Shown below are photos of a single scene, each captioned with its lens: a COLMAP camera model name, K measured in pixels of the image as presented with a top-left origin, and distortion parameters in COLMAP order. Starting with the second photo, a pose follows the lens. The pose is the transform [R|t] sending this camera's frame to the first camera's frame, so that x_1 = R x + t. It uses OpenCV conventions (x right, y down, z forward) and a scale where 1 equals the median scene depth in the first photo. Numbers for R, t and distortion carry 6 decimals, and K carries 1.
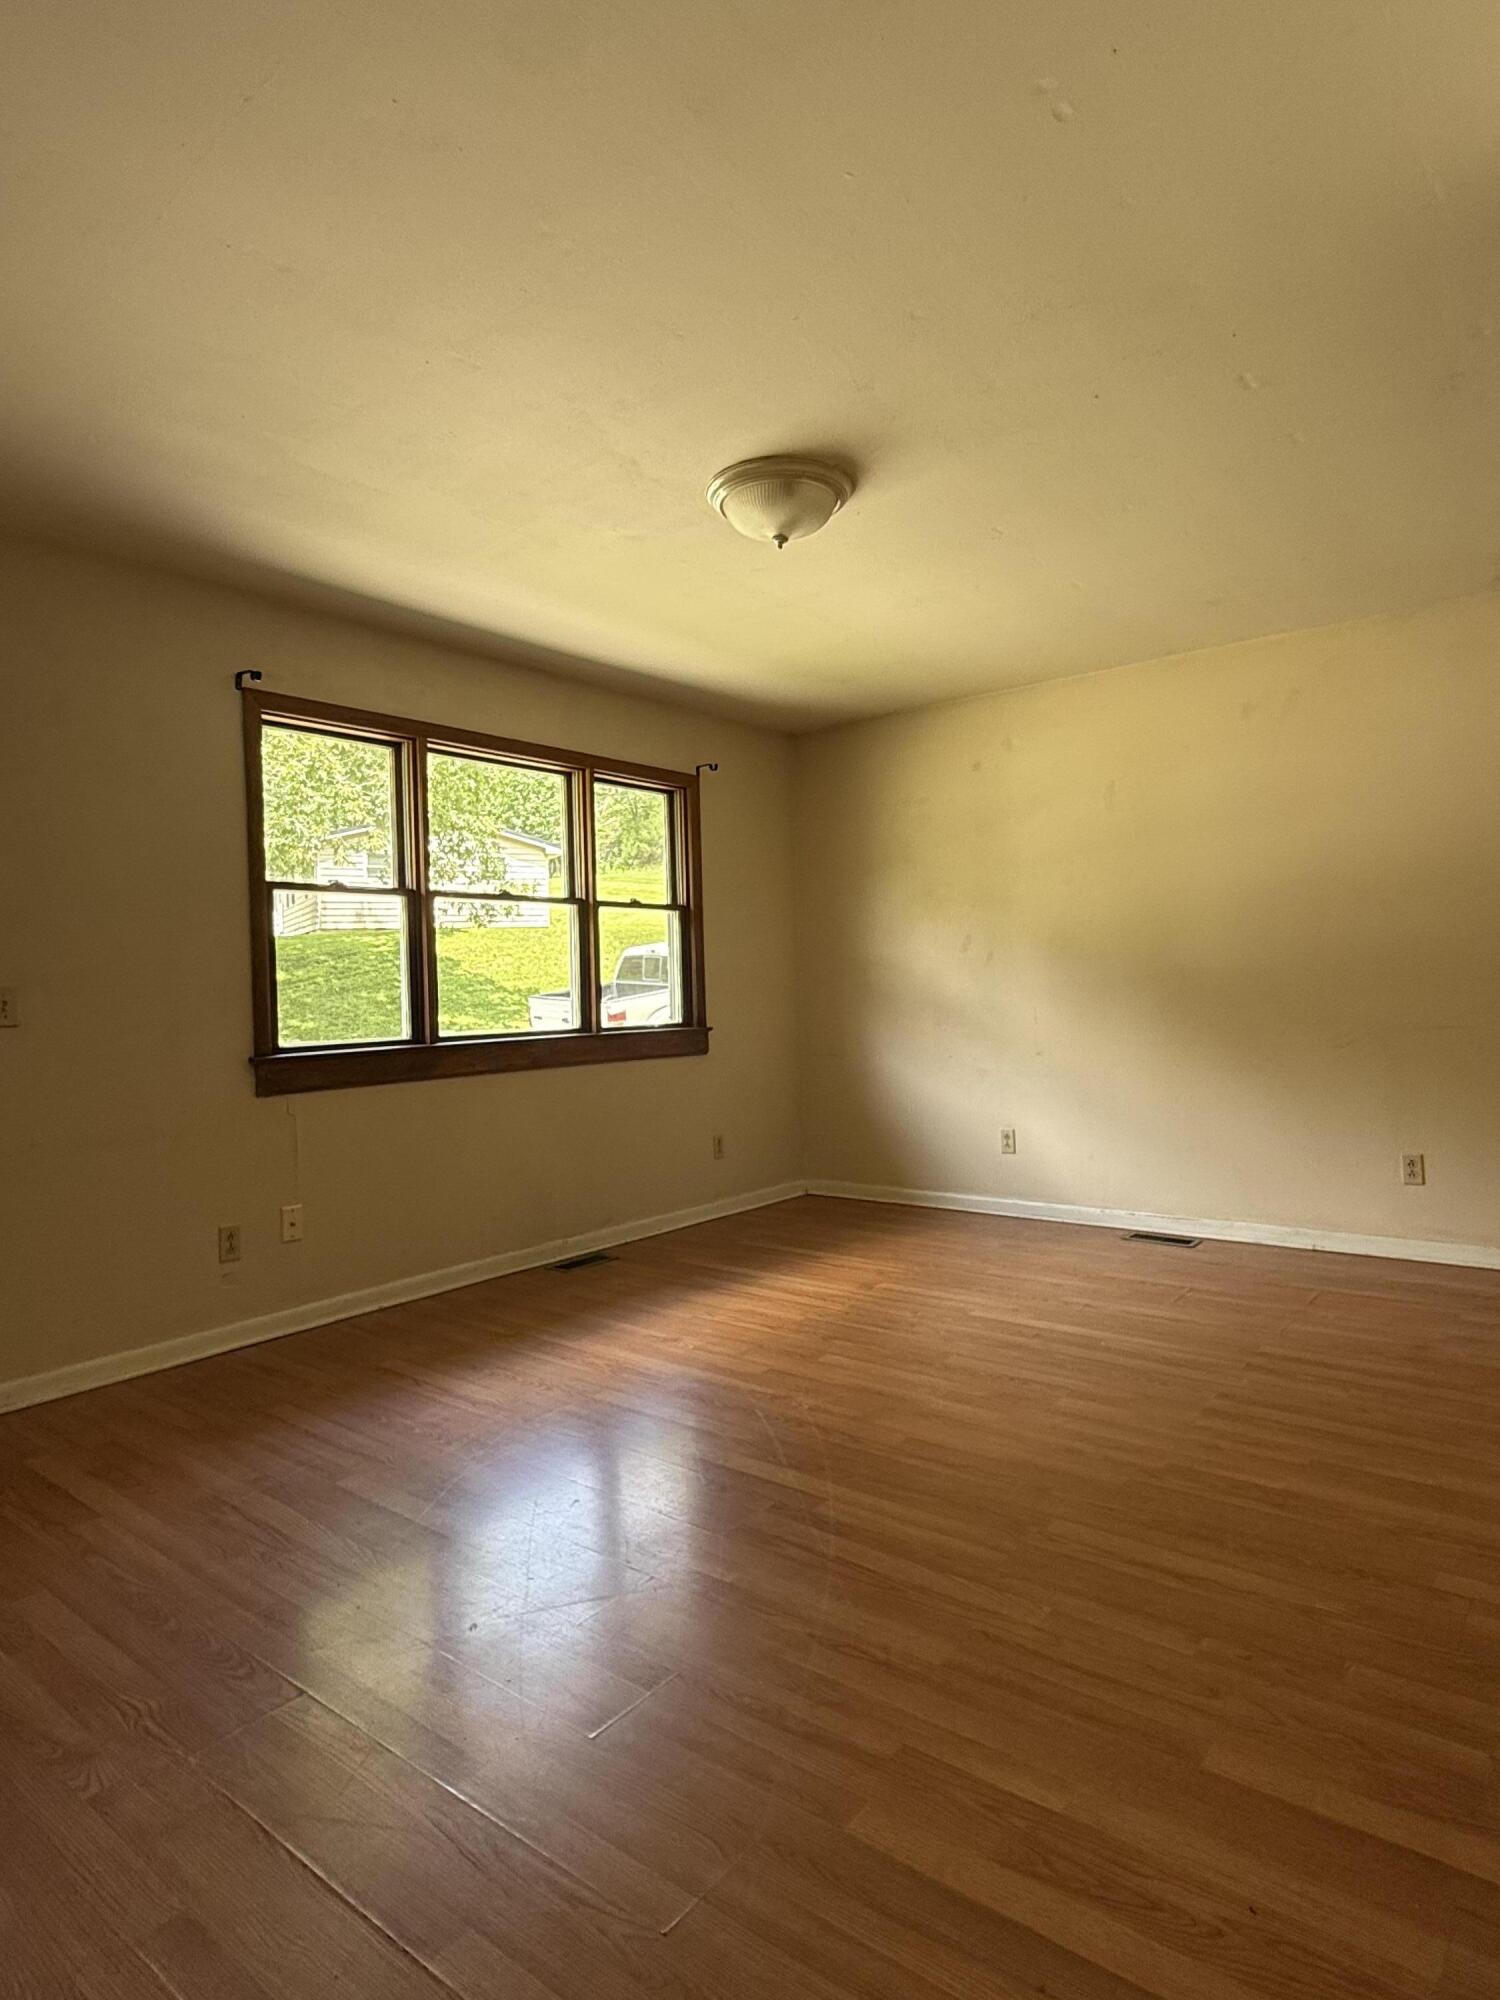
lens RADIAL K [[1133.3, 0, 747.0], [0, 1133.3, 1007.8], [0, 0, 1]] dist [-0.001234, -0.000502]
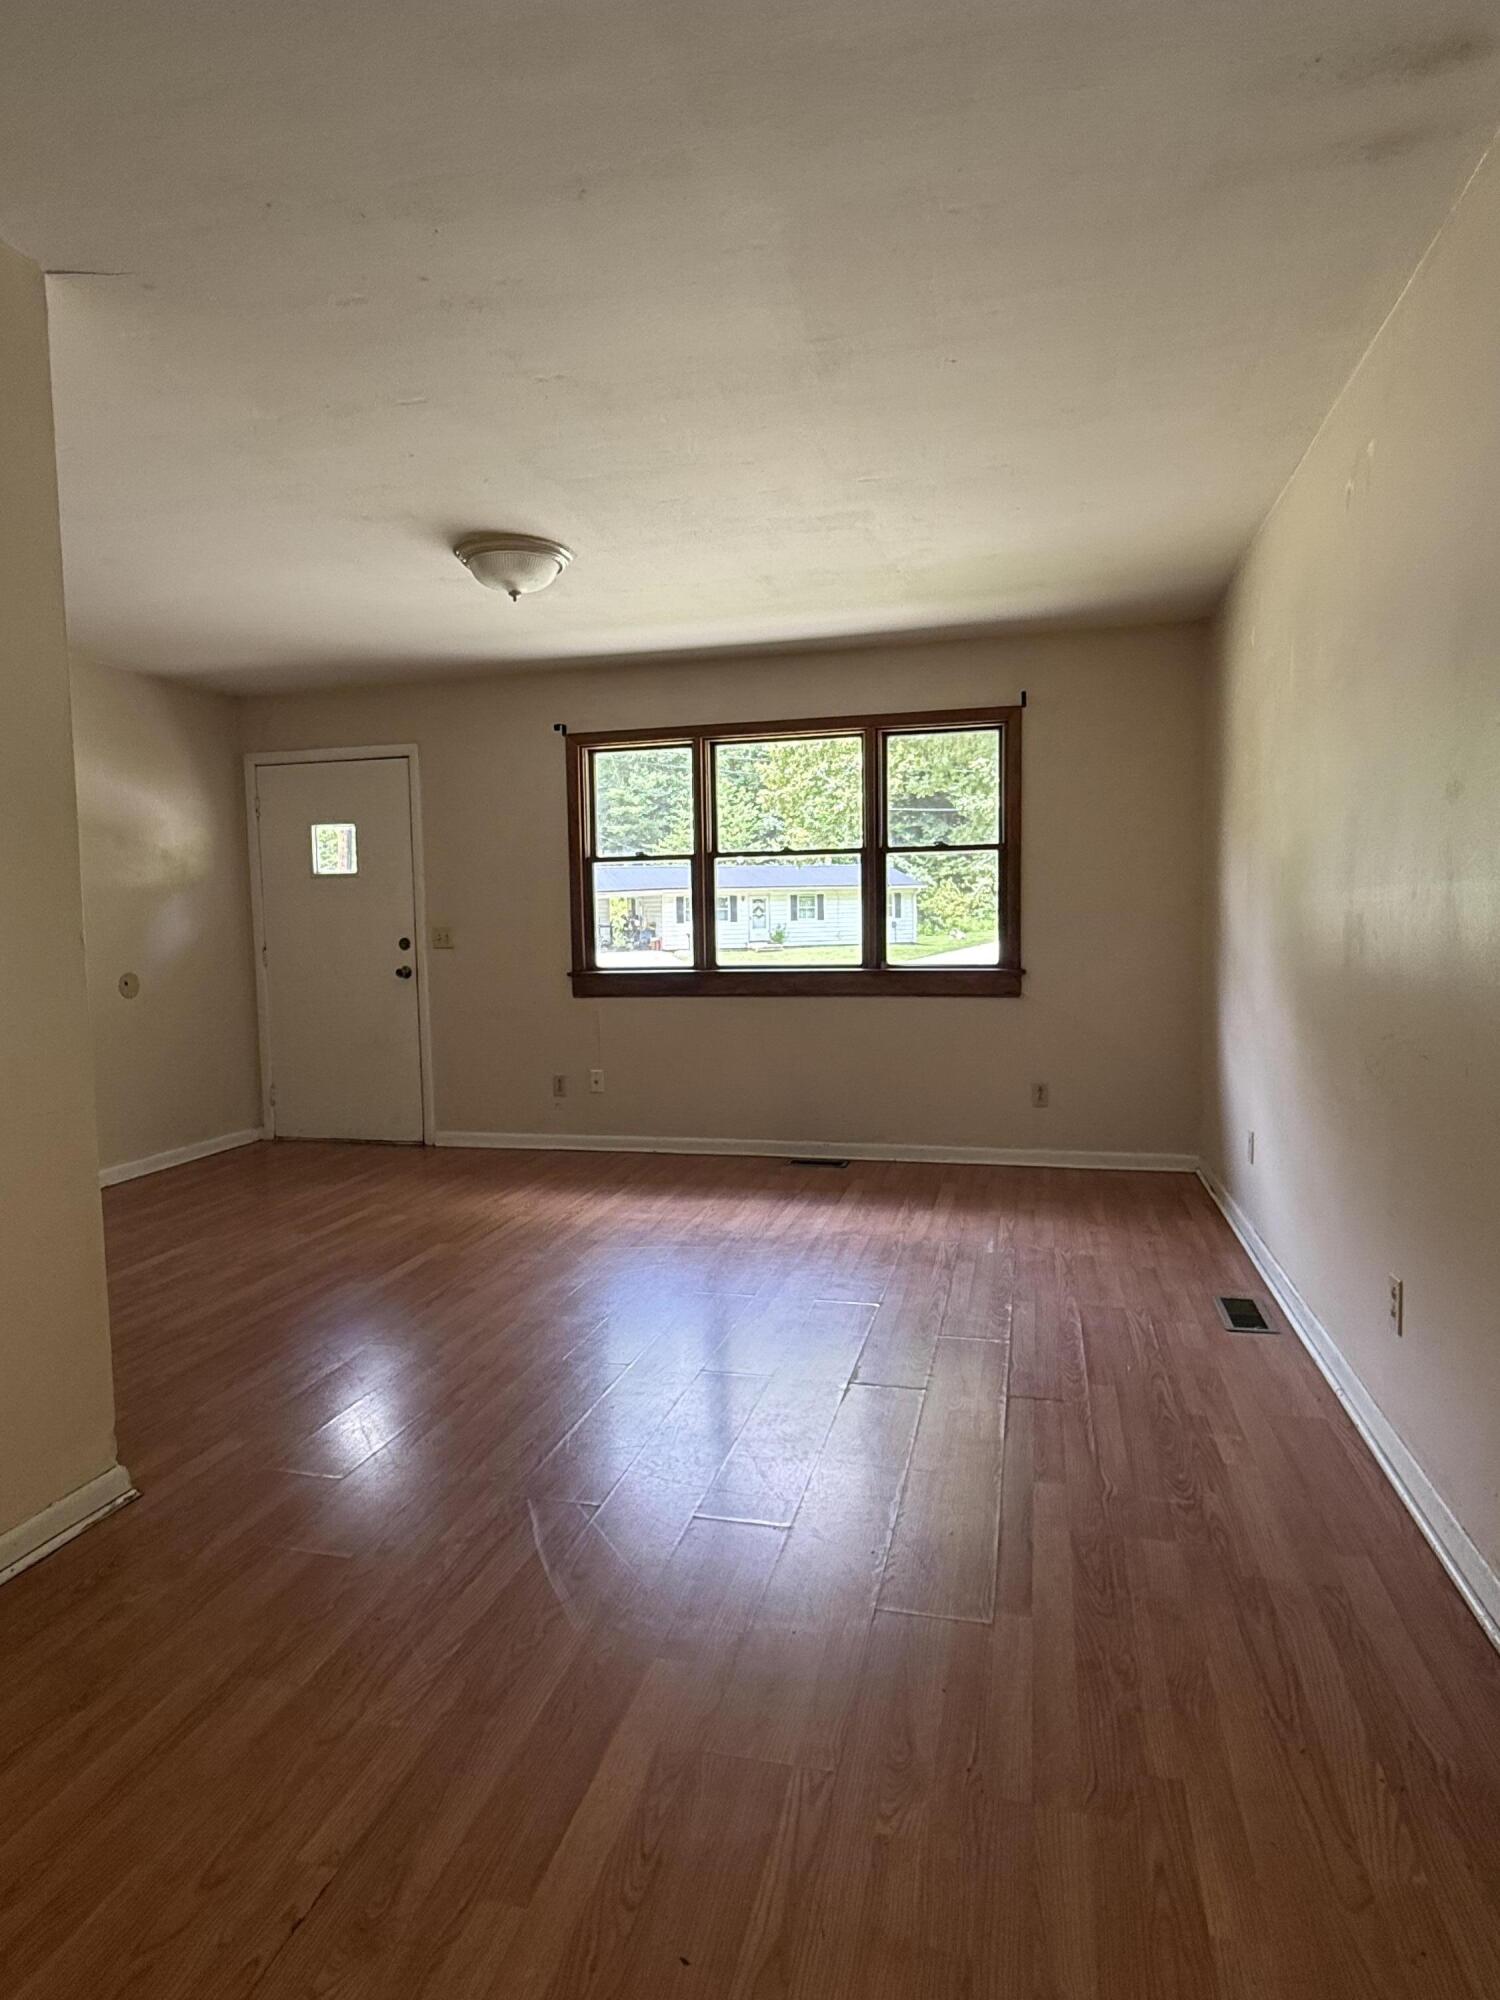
lens RADIAL K [[1133.3, 0, 747.0], [0, 1133.3, 1007.8], [0, 0, 1]] dist [-0.001234, -0.000502]
pose [[0.417273, 0.091548, -0.904158, 0.919554], [-0.009221, 0.995288, 0.096519, -0.051644], [0.908734, -0.031938, 0.416151, 0.471930]]
